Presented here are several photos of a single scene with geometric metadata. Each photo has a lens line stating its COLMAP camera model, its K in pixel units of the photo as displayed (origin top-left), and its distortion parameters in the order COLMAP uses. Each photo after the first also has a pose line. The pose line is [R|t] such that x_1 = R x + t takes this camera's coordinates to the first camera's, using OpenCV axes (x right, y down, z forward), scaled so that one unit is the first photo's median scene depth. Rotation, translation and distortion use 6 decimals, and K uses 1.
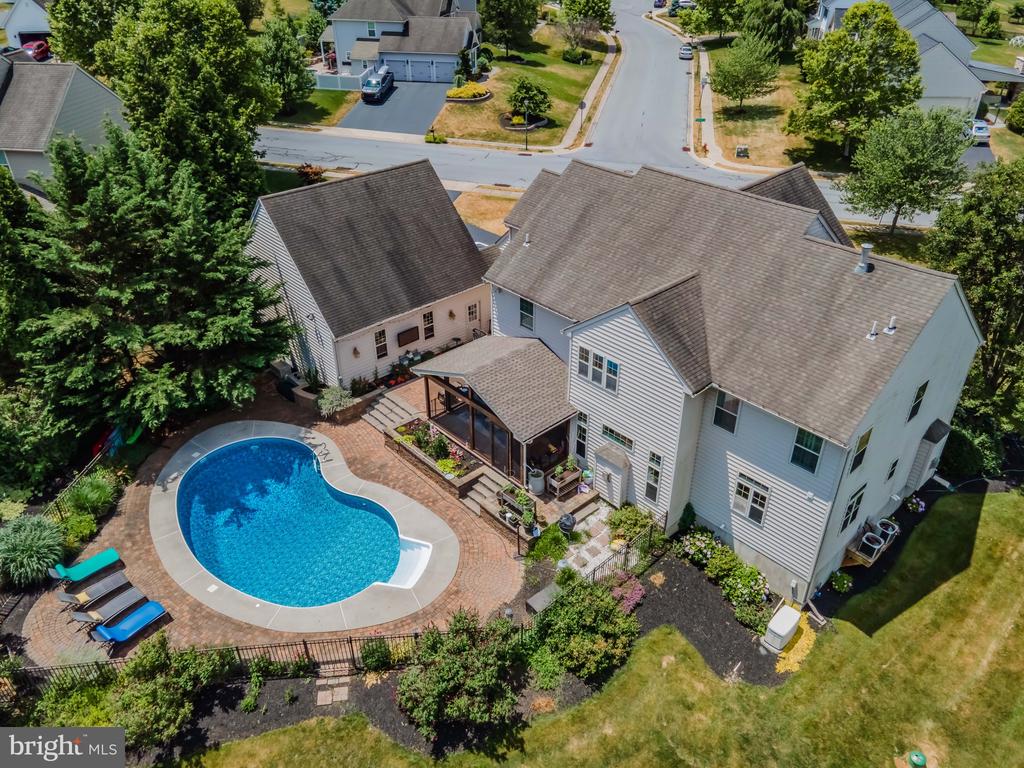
lens RADIAL K [[750.5, 0, 512.0], [0, 750.5, 384.0], [0, 0, 1]] dist [0.038561, 0.002652]
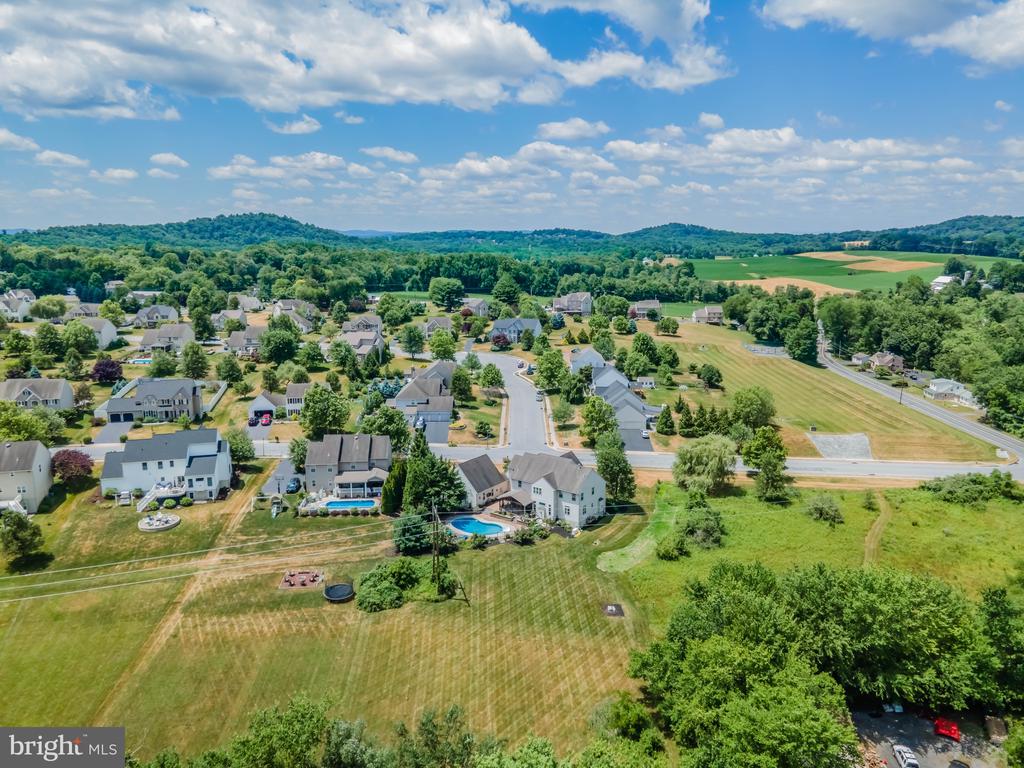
lens RADIAL K [[750.5, 0, 512.0], [0, 750.5, 384.0], [0, 0, 1]] dist [0.038561, 0.002652]
pose [[0.982347, -0.039768, 0.182789, -0.449594], [0.101816, 0.933393, -0.344109, 0.487312], [-0.156930, 0.356645, 0.920965, -1.855677]]
